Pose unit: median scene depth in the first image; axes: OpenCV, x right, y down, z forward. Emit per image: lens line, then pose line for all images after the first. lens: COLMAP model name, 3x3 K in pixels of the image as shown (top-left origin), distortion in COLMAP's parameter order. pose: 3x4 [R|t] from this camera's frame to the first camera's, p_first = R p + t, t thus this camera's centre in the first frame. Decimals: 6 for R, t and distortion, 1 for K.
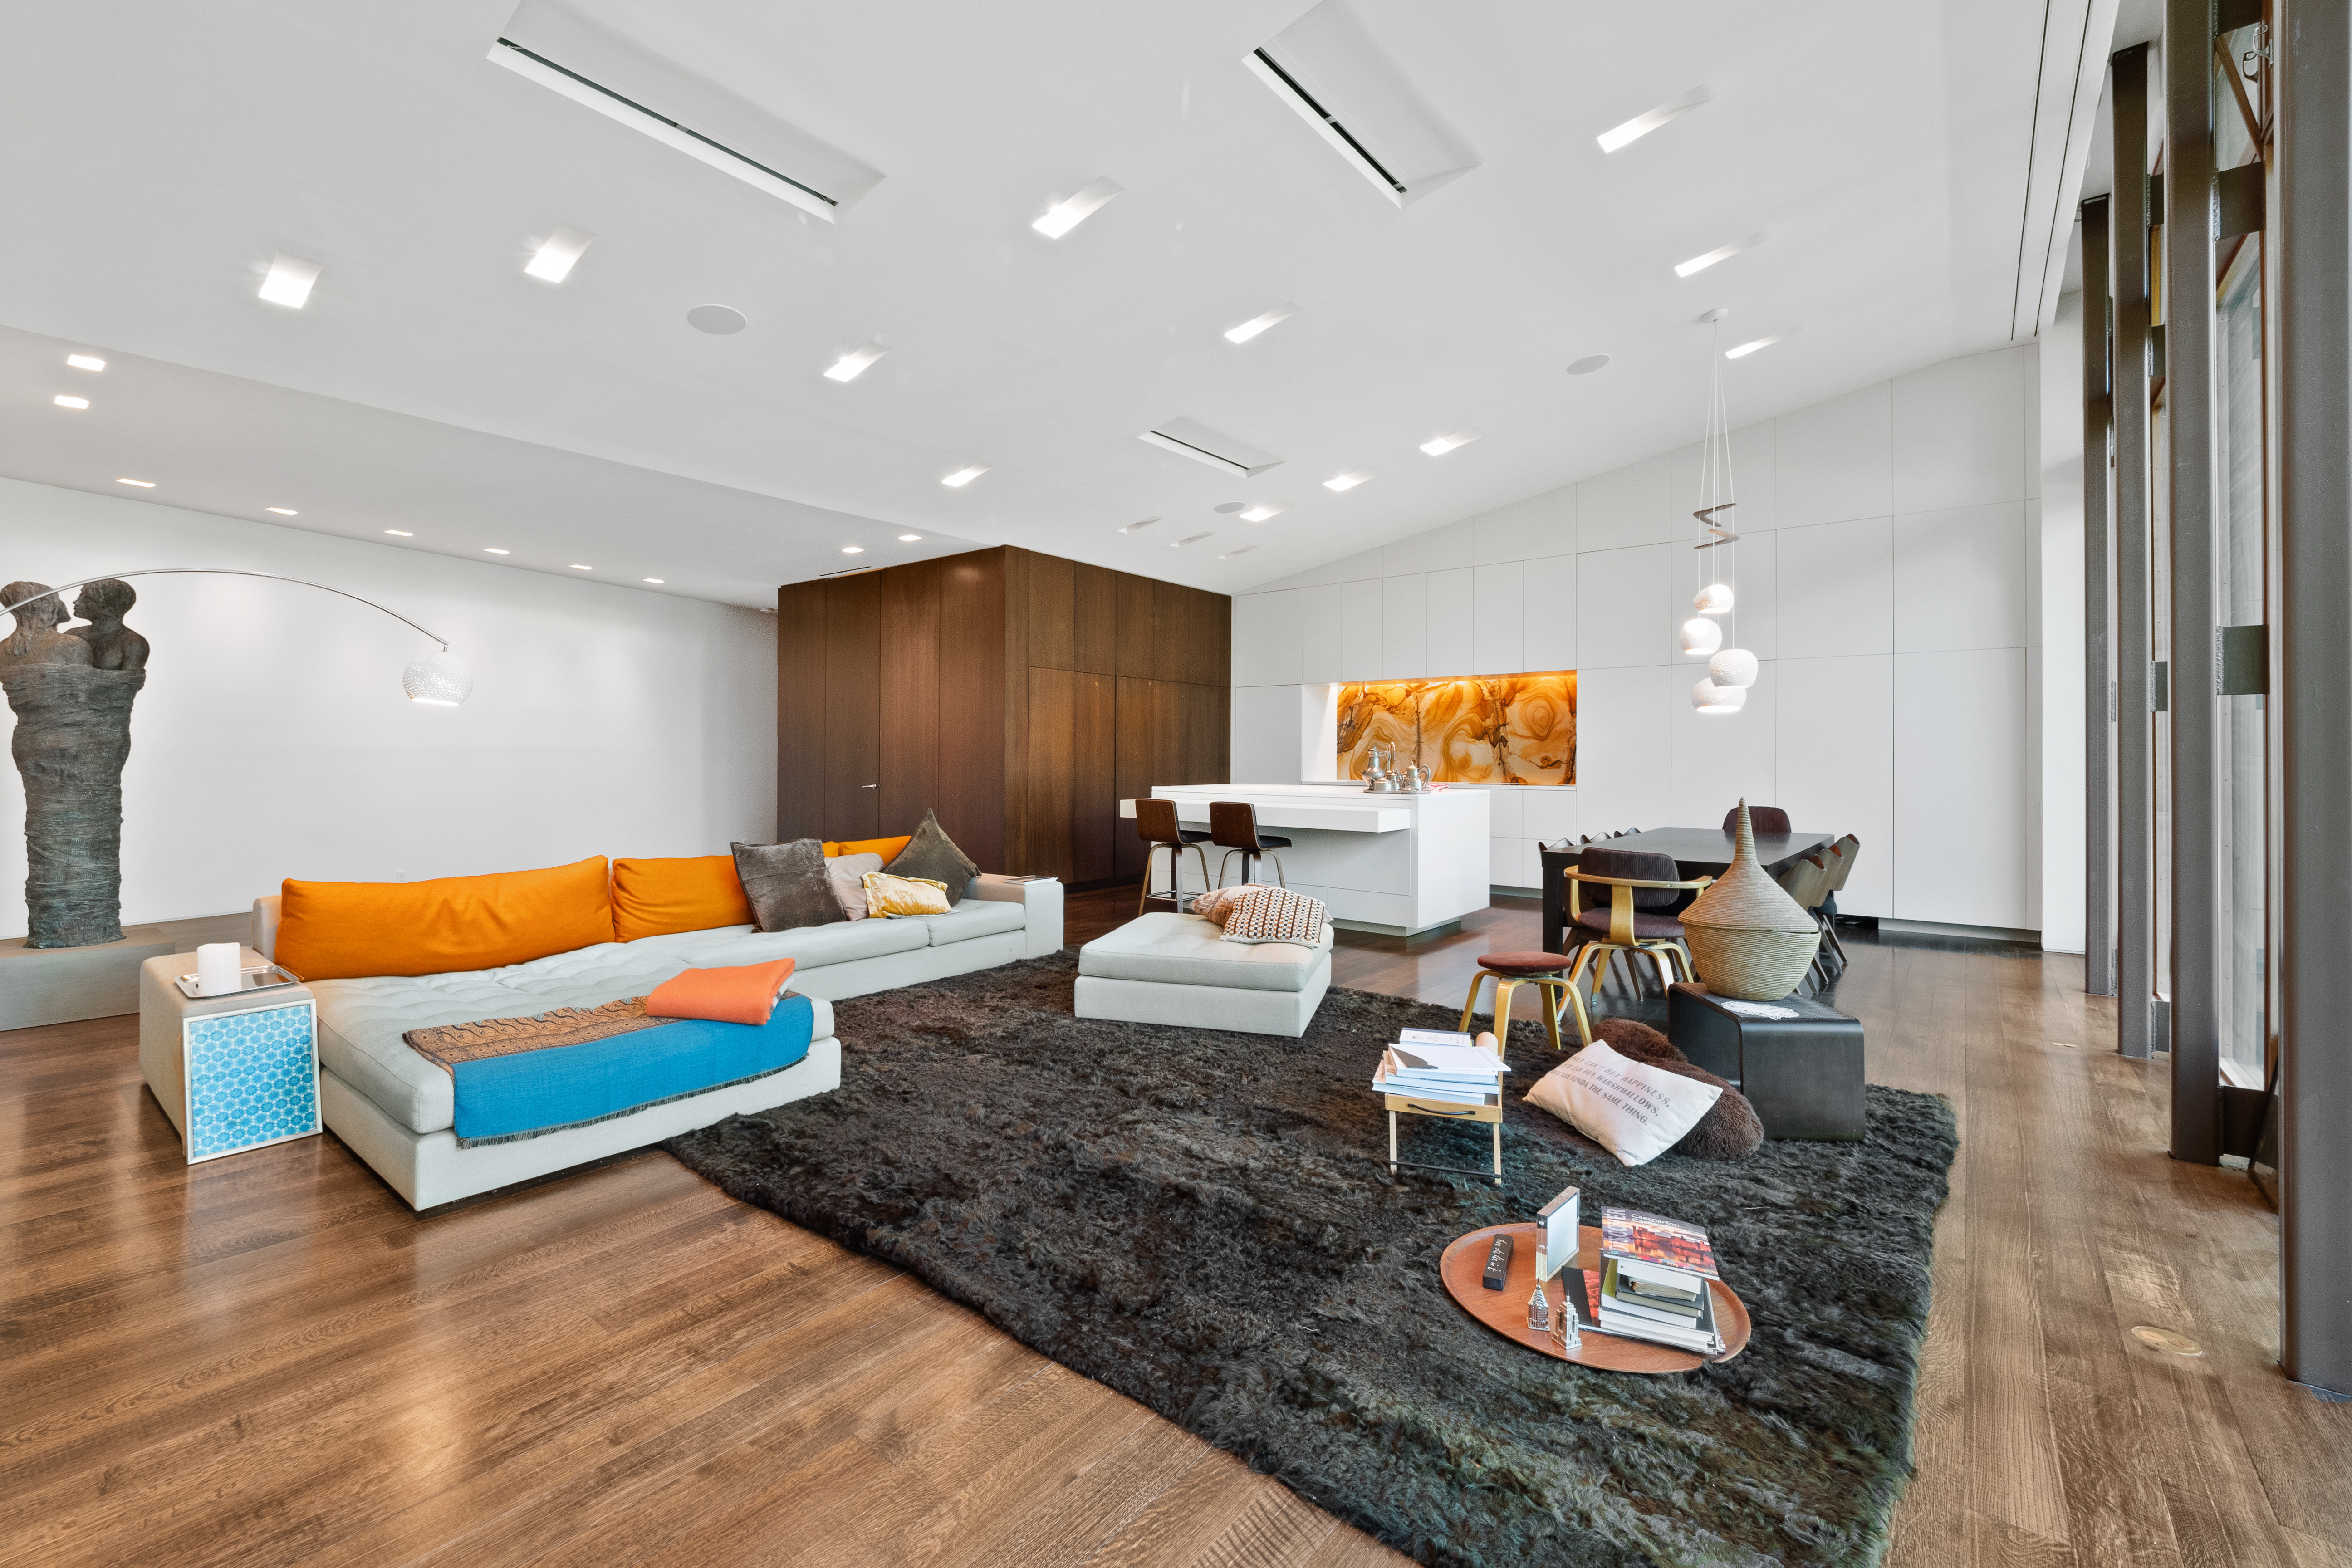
lens RADIAL K [[988.7, 0, 1164.1], [0, 988.7, 765.8], [0, 0, 1]] dist [-0.002129, 0.000123]
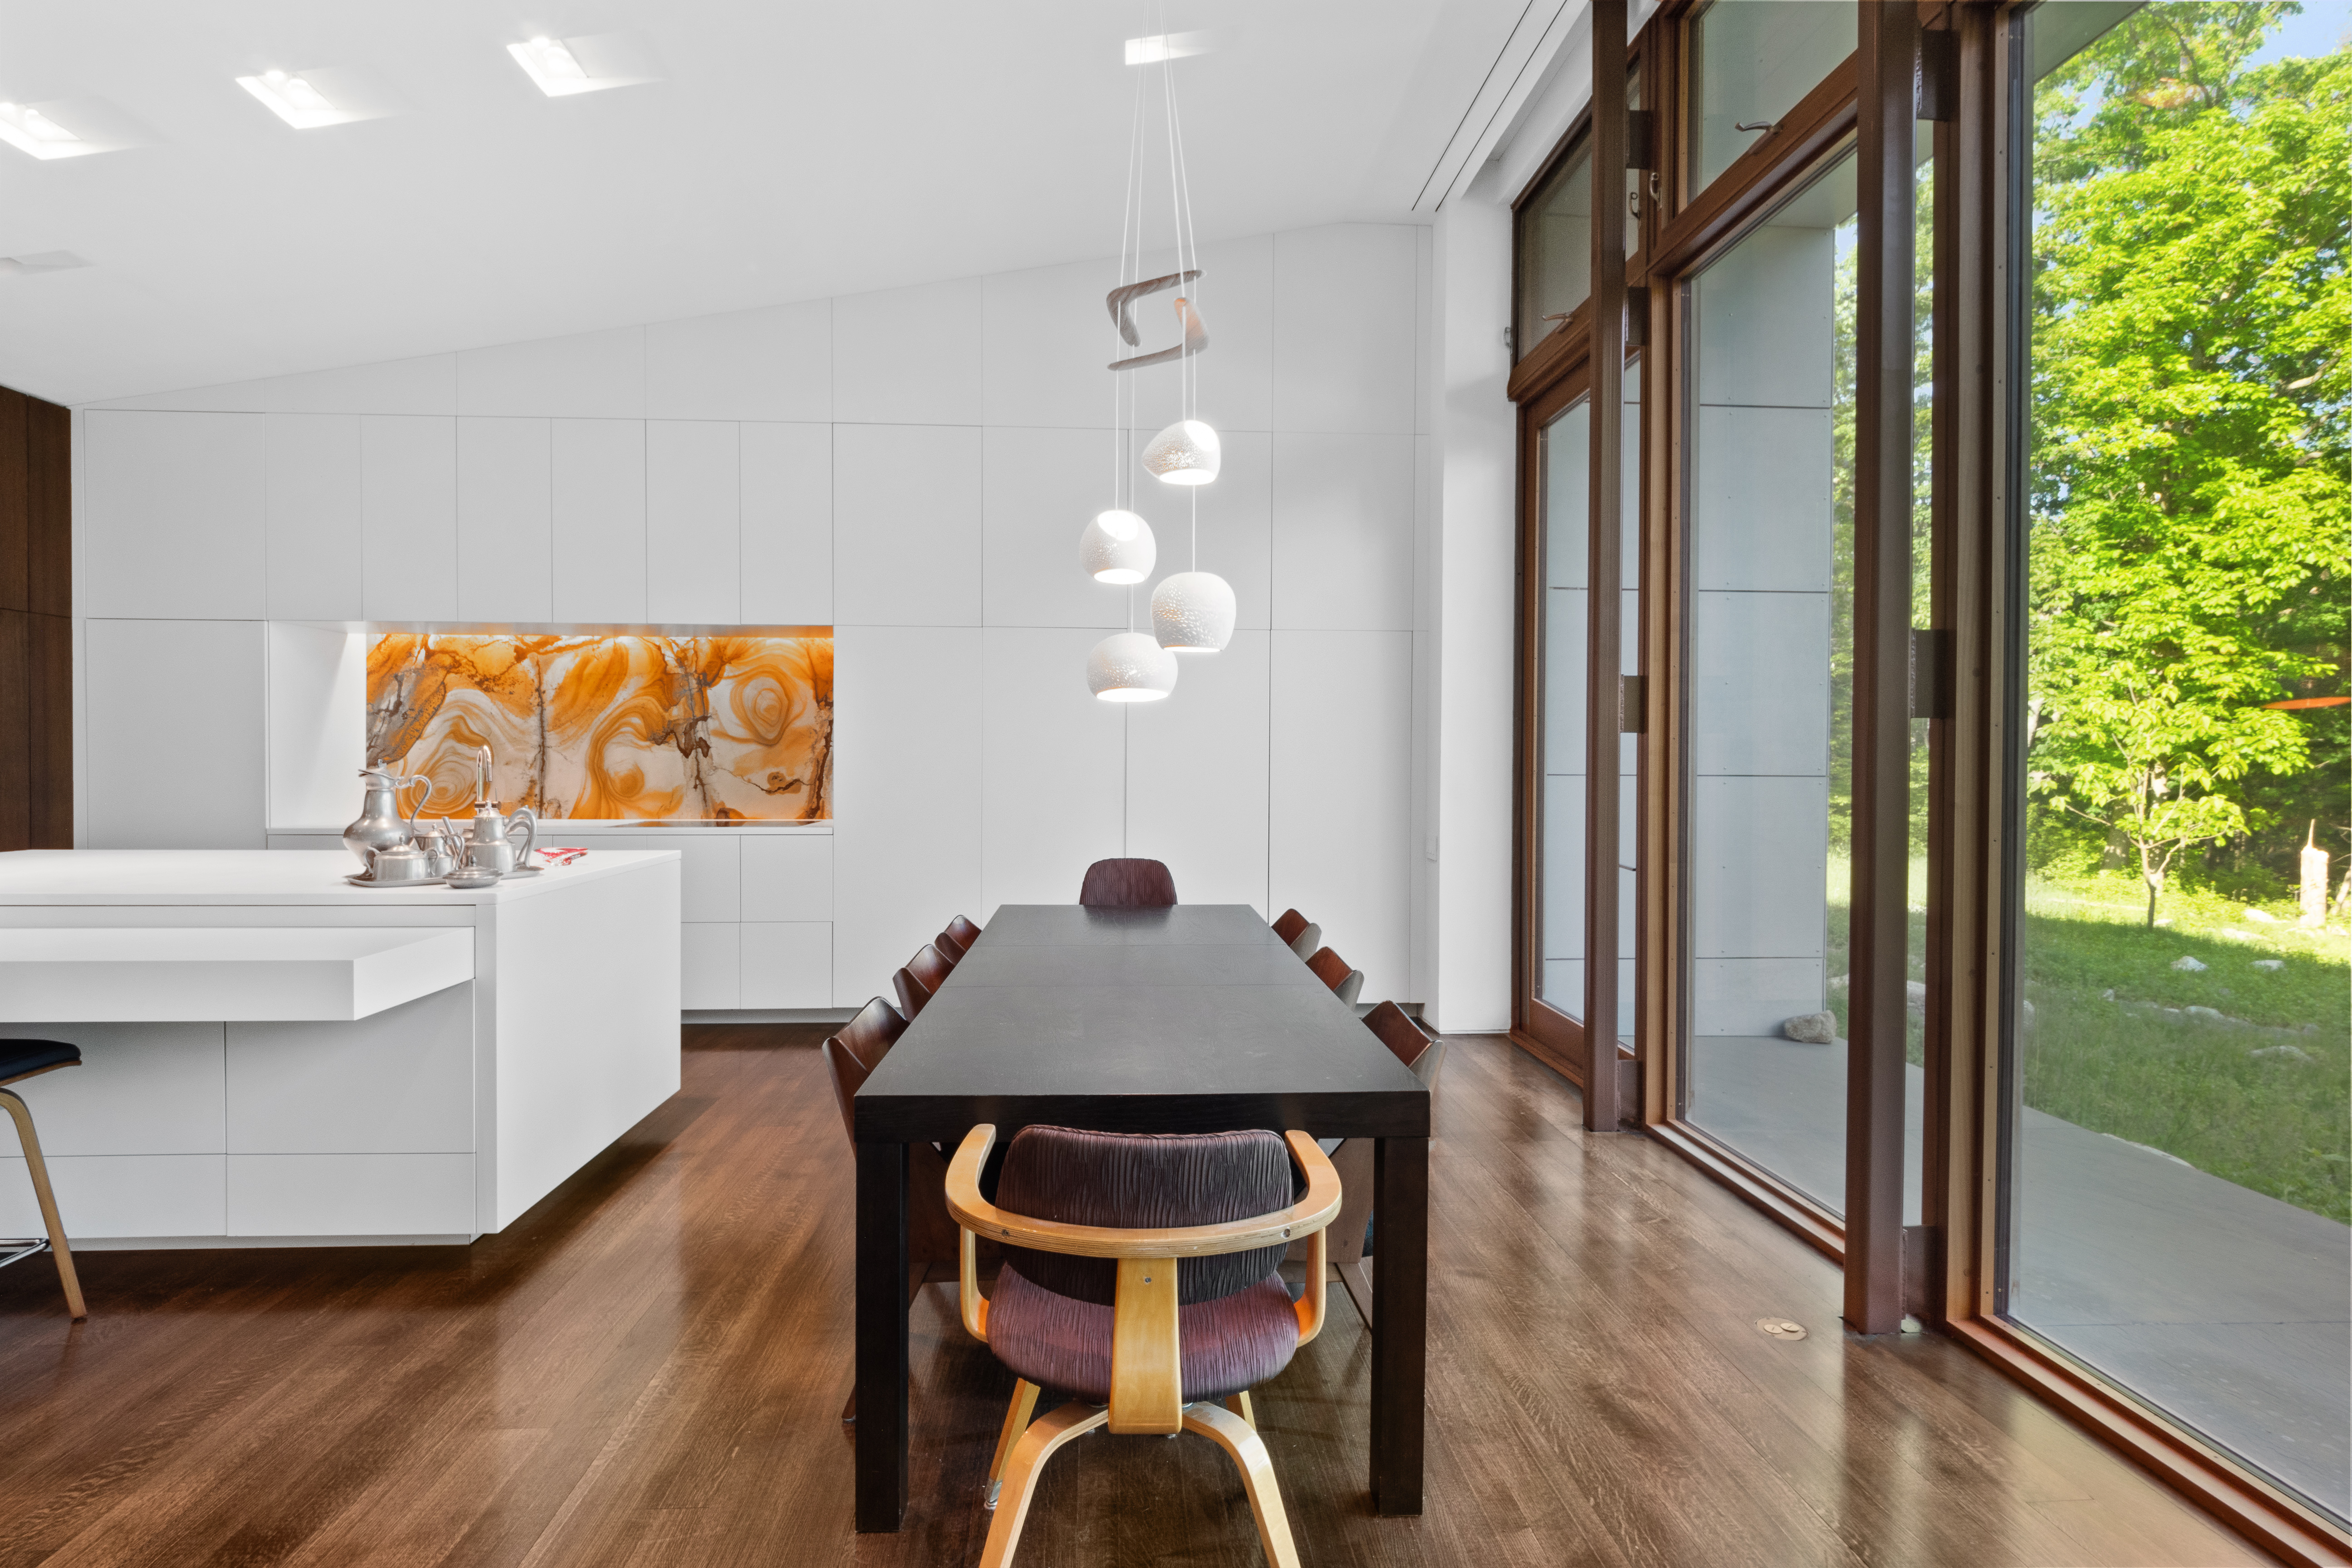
lens RADIAL K [[1162.3, 0, 1162.9], [0, 1162.3, 773.9], [0, 0, 1]] dist [-0.006448, -0.003929]
pose [[0.755837, -0.008336, 0.654707, 0.105153], [0.004150, 0.999960, 0.007941, -0.013440], [-0.654747, -0.003285, 0.755841, 0.319654]]
